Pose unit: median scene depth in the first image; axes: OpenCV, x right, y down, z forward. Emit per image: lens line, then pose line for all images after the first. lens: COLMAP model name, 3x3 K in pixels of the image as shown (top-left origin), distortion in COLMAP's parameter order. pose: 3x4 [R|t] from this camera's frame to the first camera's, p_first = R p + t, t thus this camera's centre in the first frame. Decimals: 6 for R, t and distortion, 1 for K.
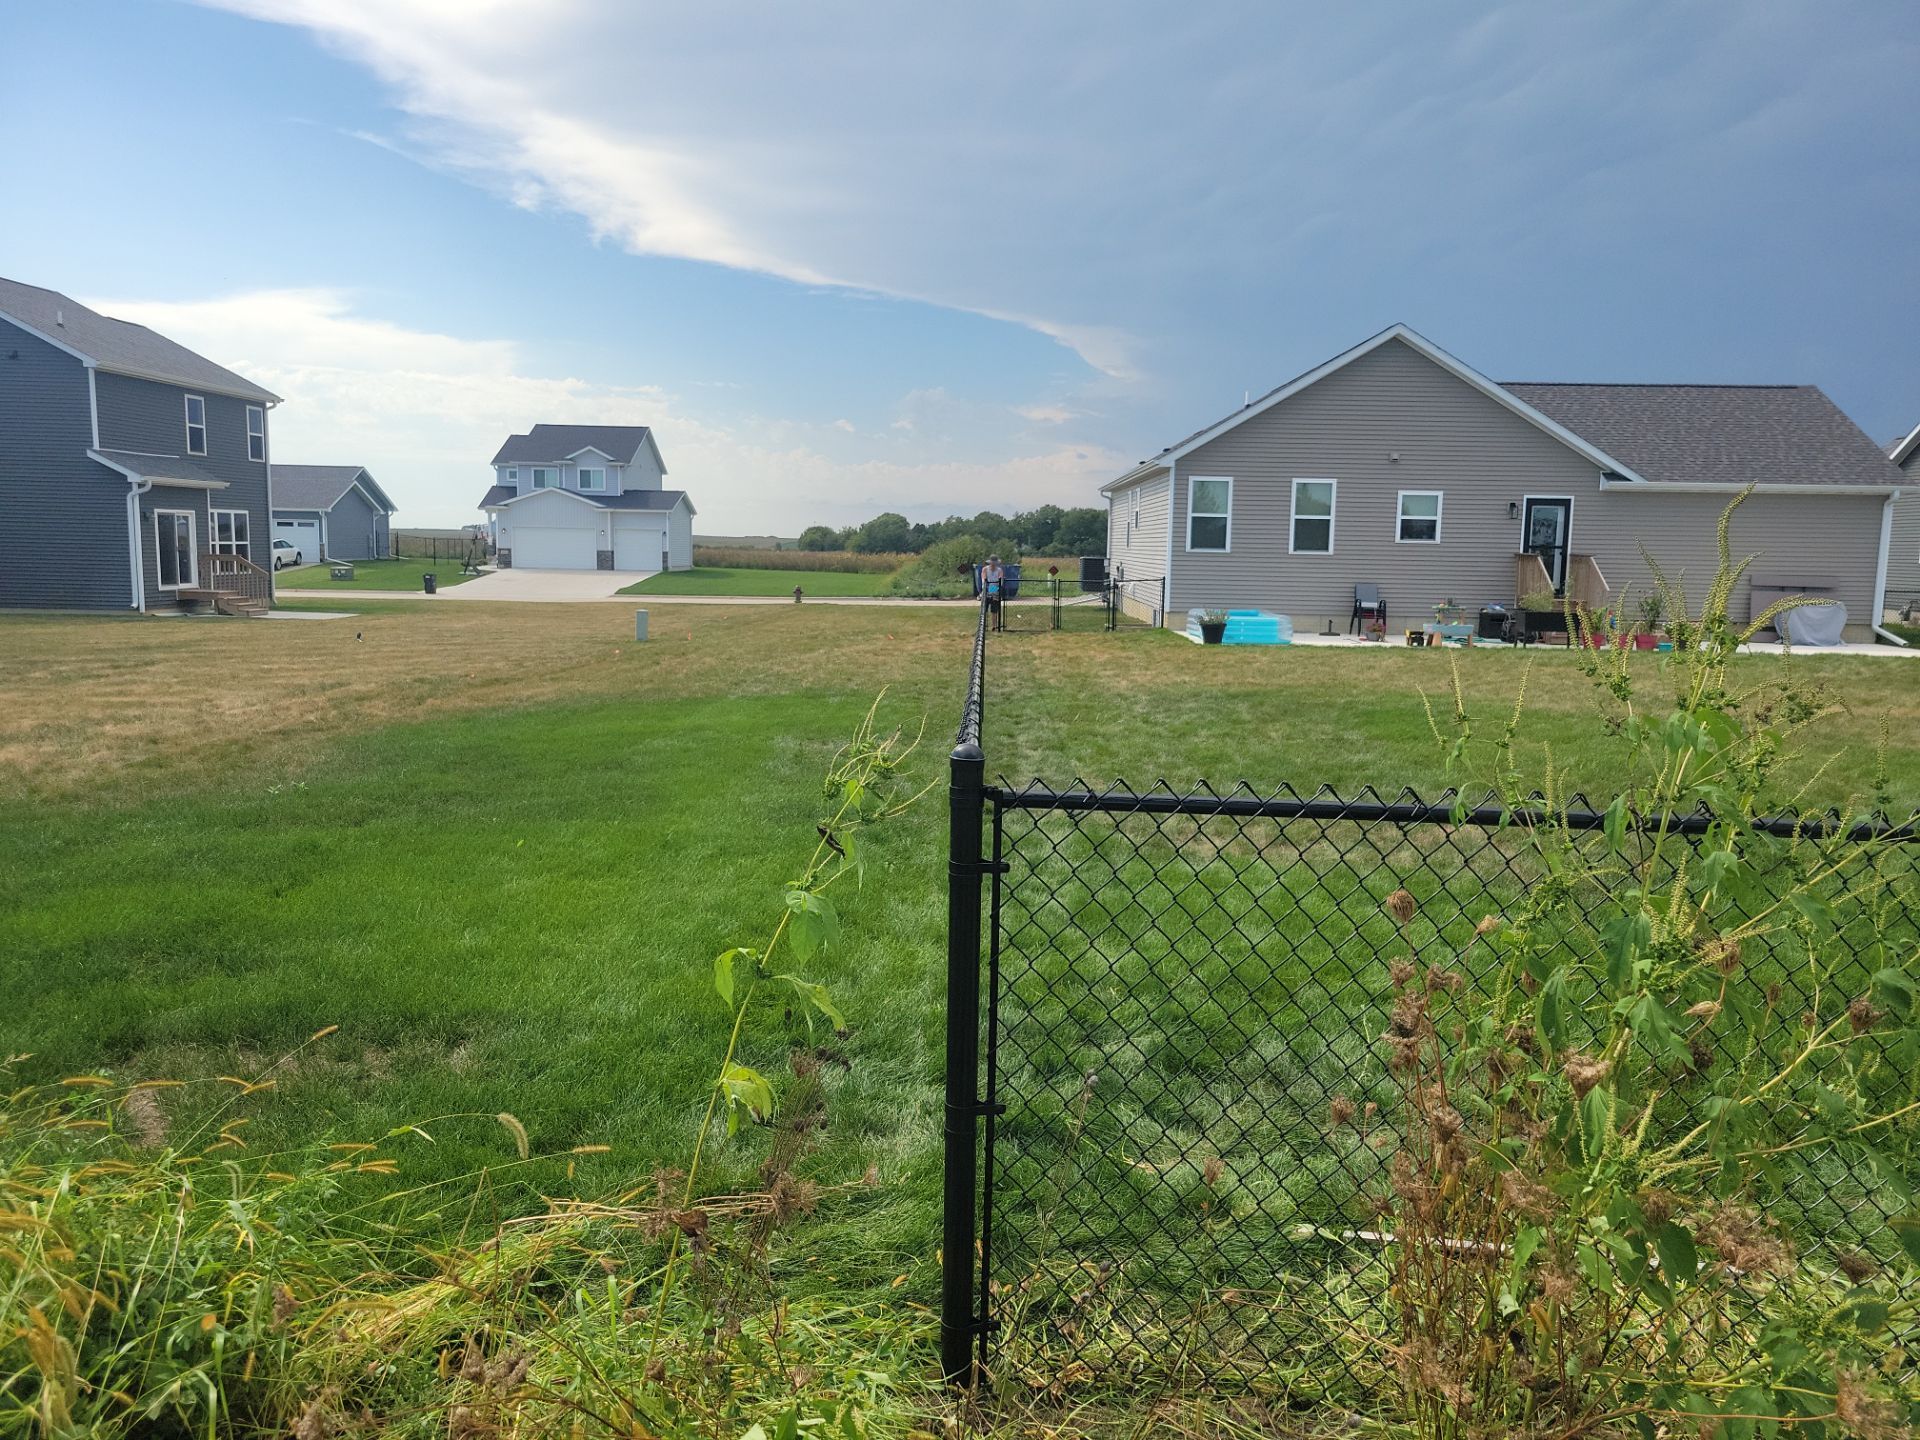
lens RADIAL K [[1478.3, 0, 948.5], [0, 1478.3, 694.6], [0, 0, 1]] dist [0.072840, -0.034047]
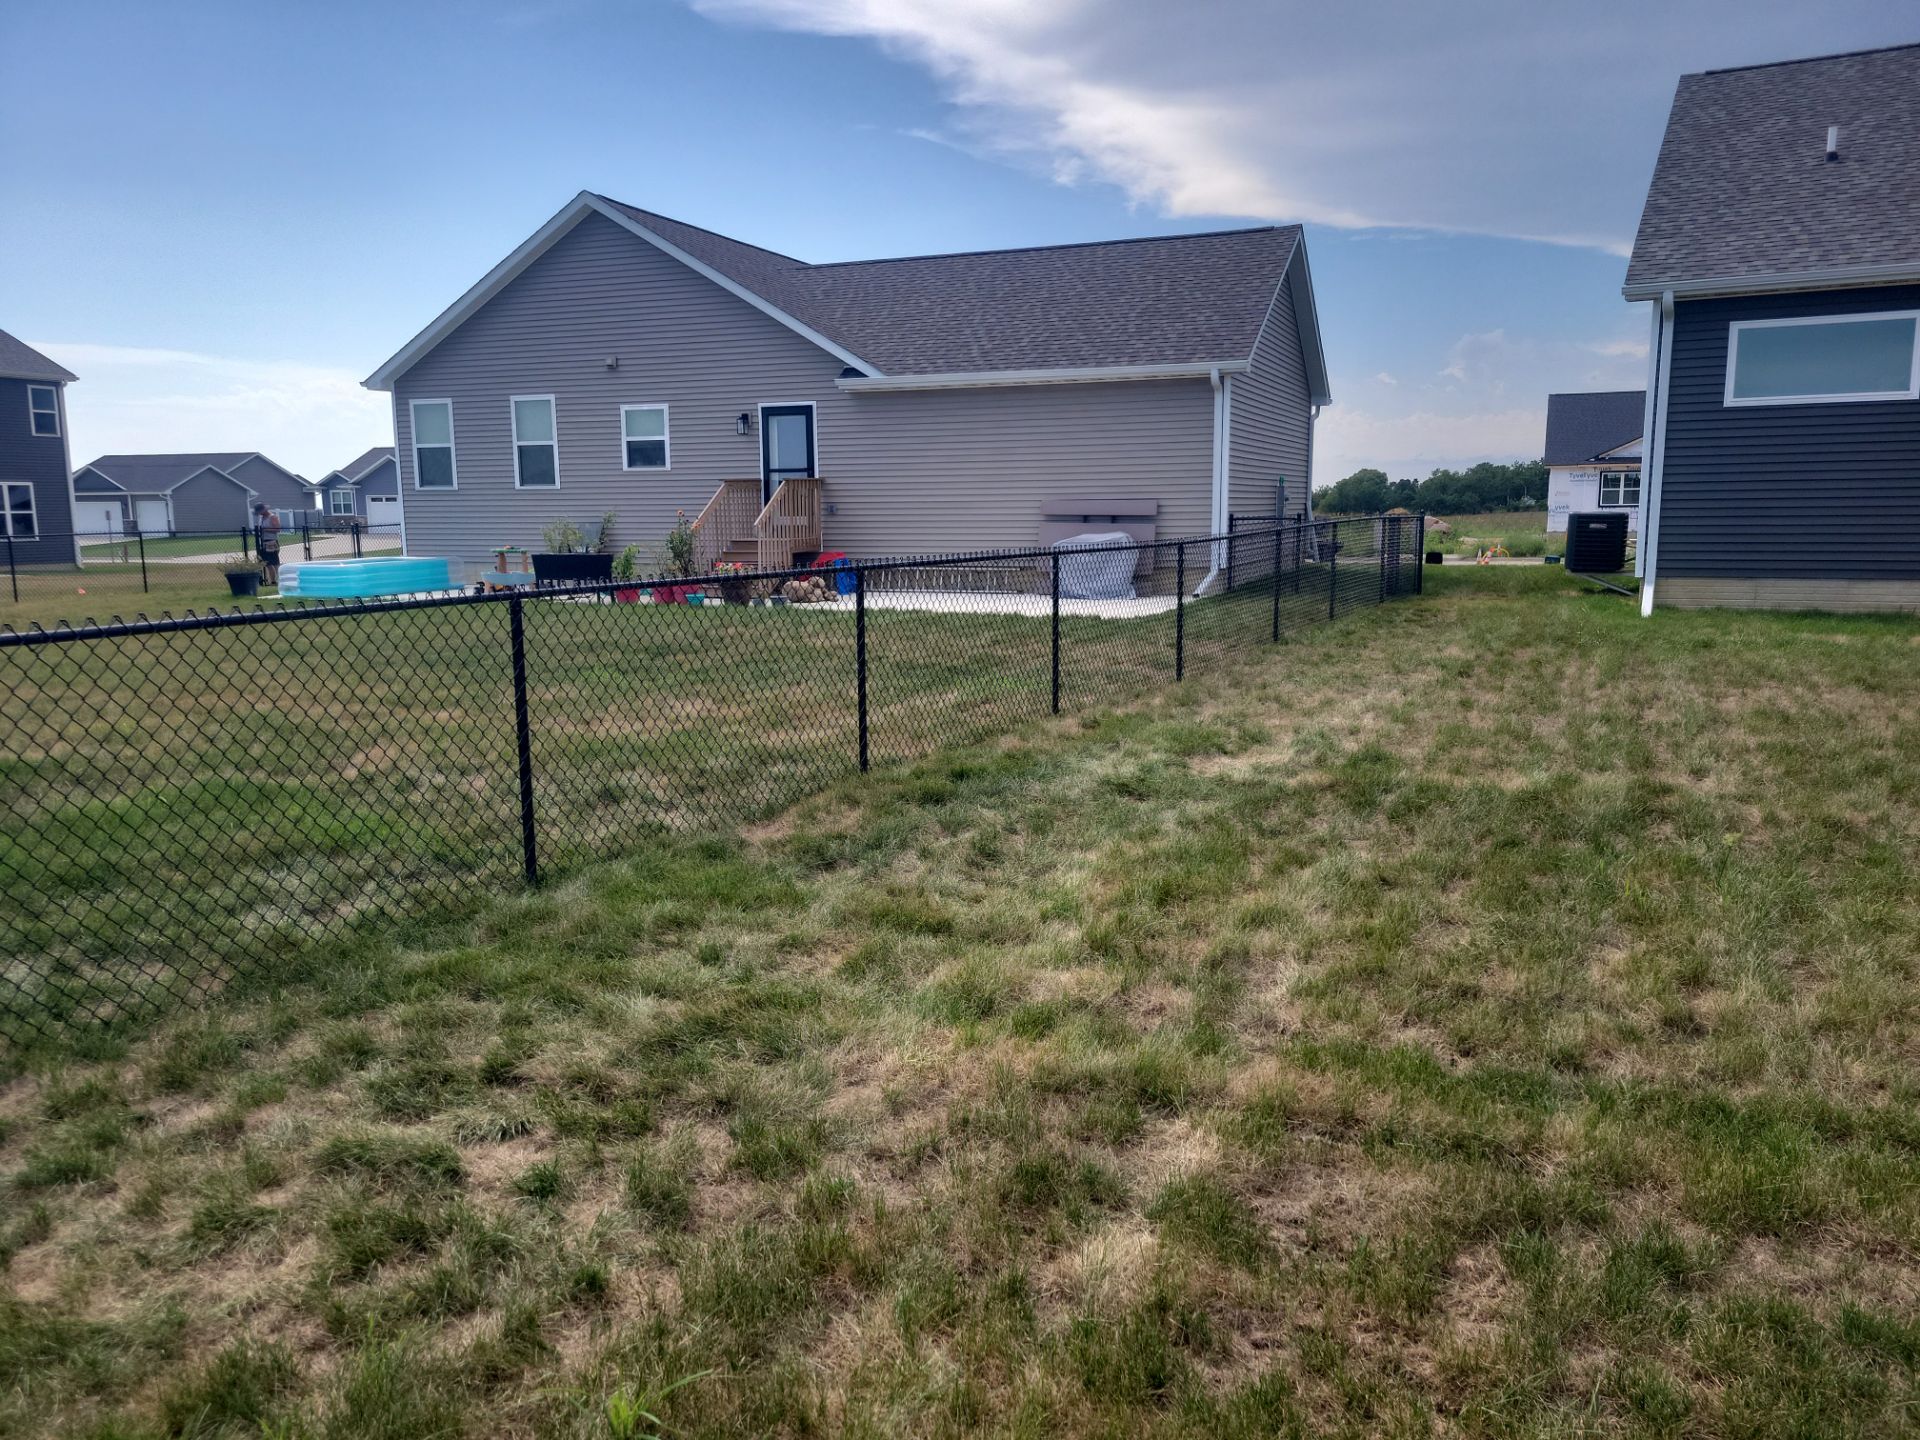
lens RADIAL K [[1478.3, 0, 970.2], [0, 1478.3, 731.1], [0, 0, 1]] dist [0.072840, -0.034047]
pose [[0.933298, 0.023506, -0.358332, 0.513458], [-0.007093, 0.998867, 0.047052, -0.001029], [0.359032, -0.041372, 0.932408, 0.213069]]
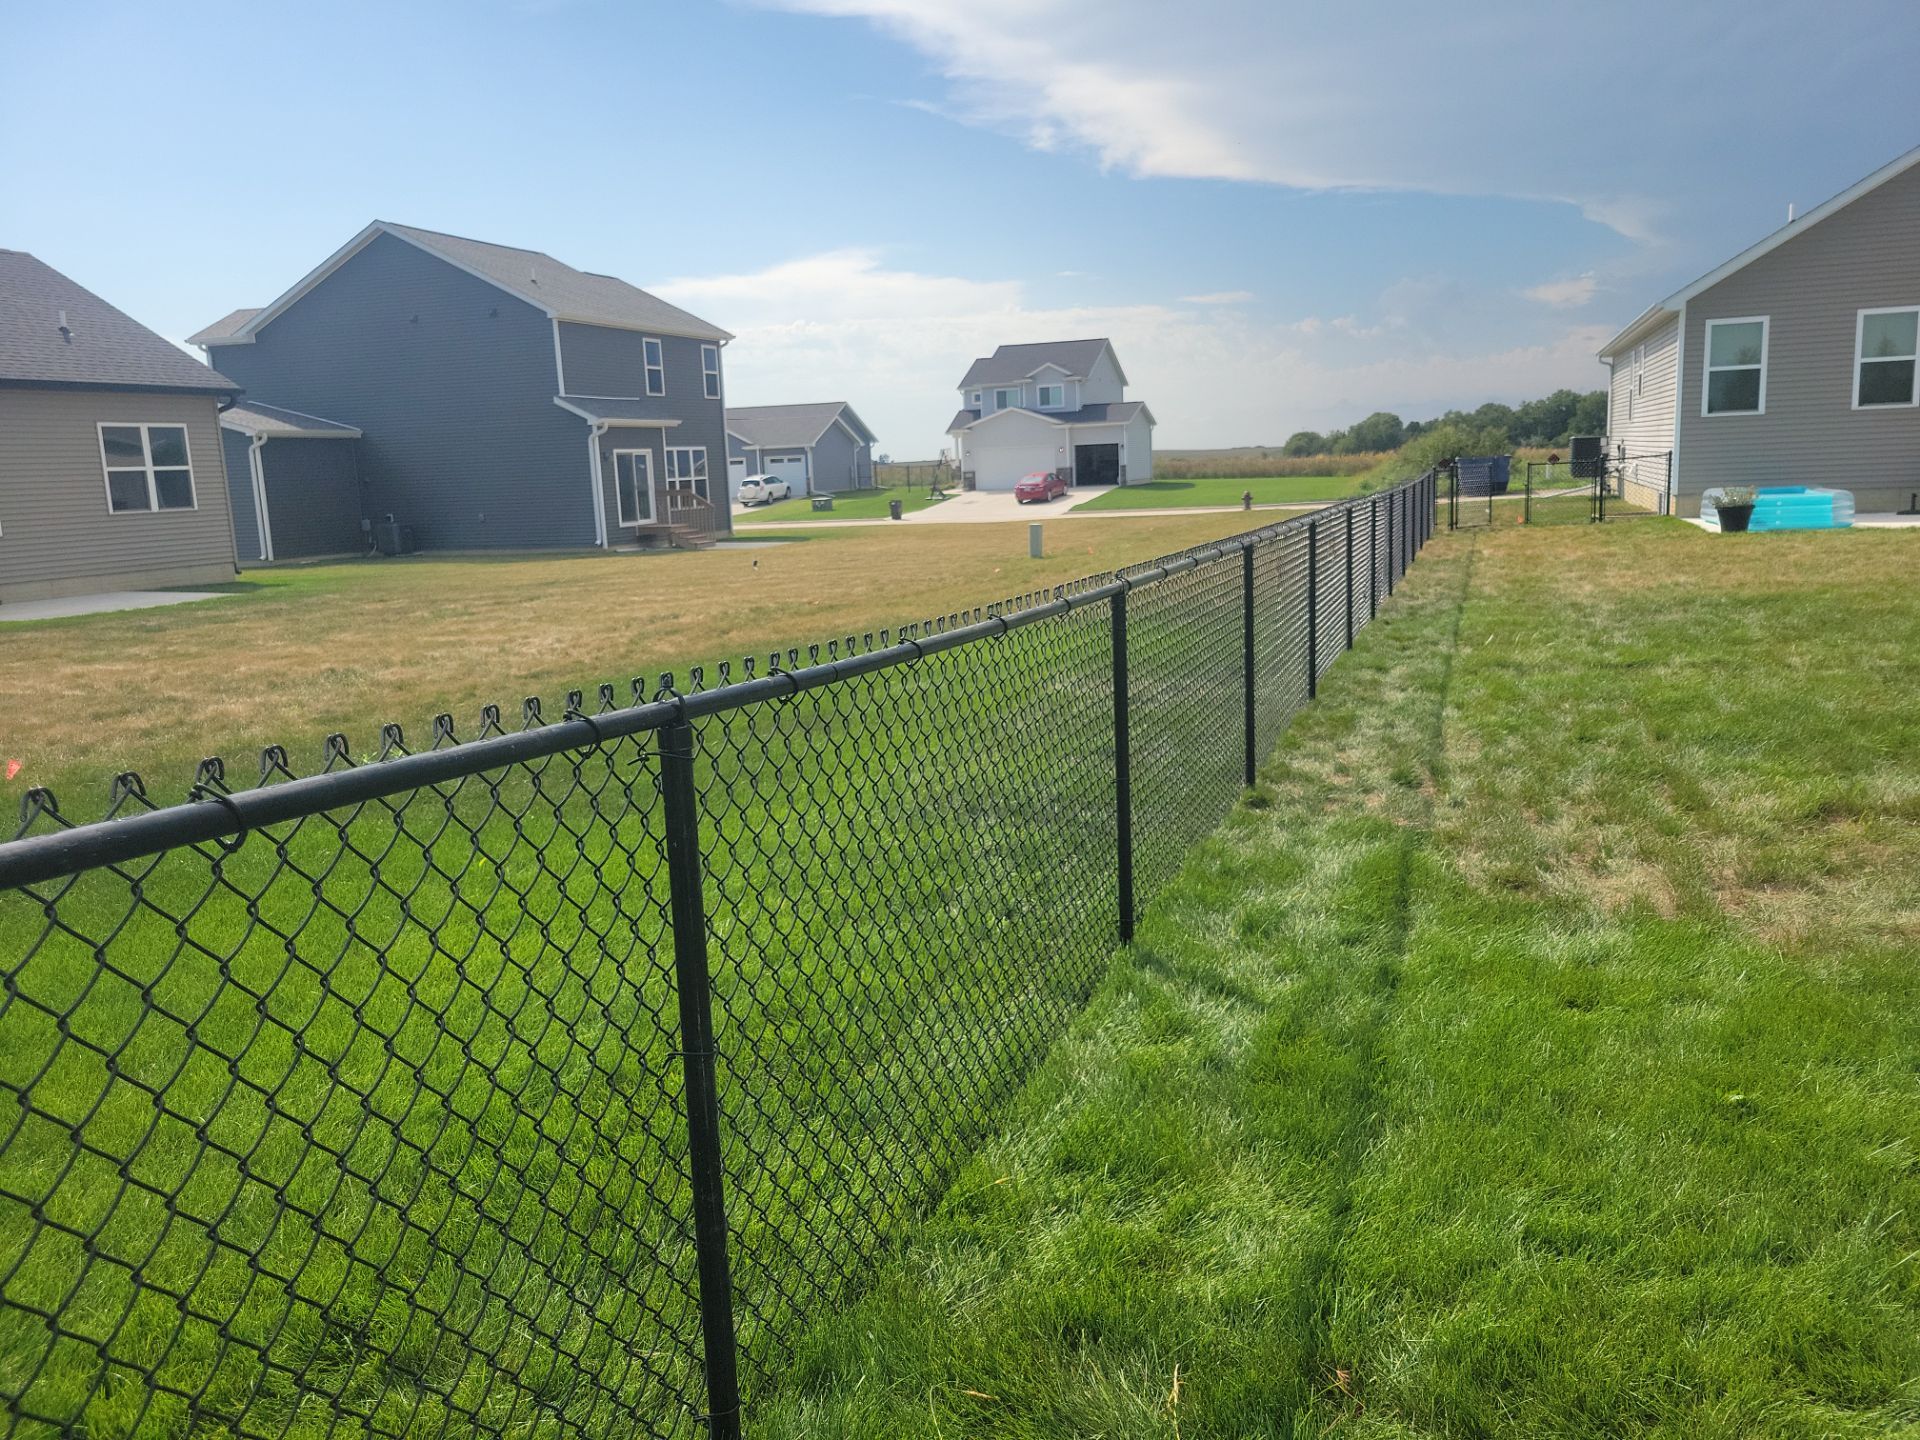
lens RADIAL K [[1413.4, 0, 990.4], [0, 1413.4, 710.2], [0, 0, 1]] dist [0.048012, 0.001527]
pose [[0.948630, -0.003919, -0.316362, 0.031310], [0.027084, 0.997259, 0.068860, -0.002135], [0.315225, -0.073891, 0.946136, 0.107085]]
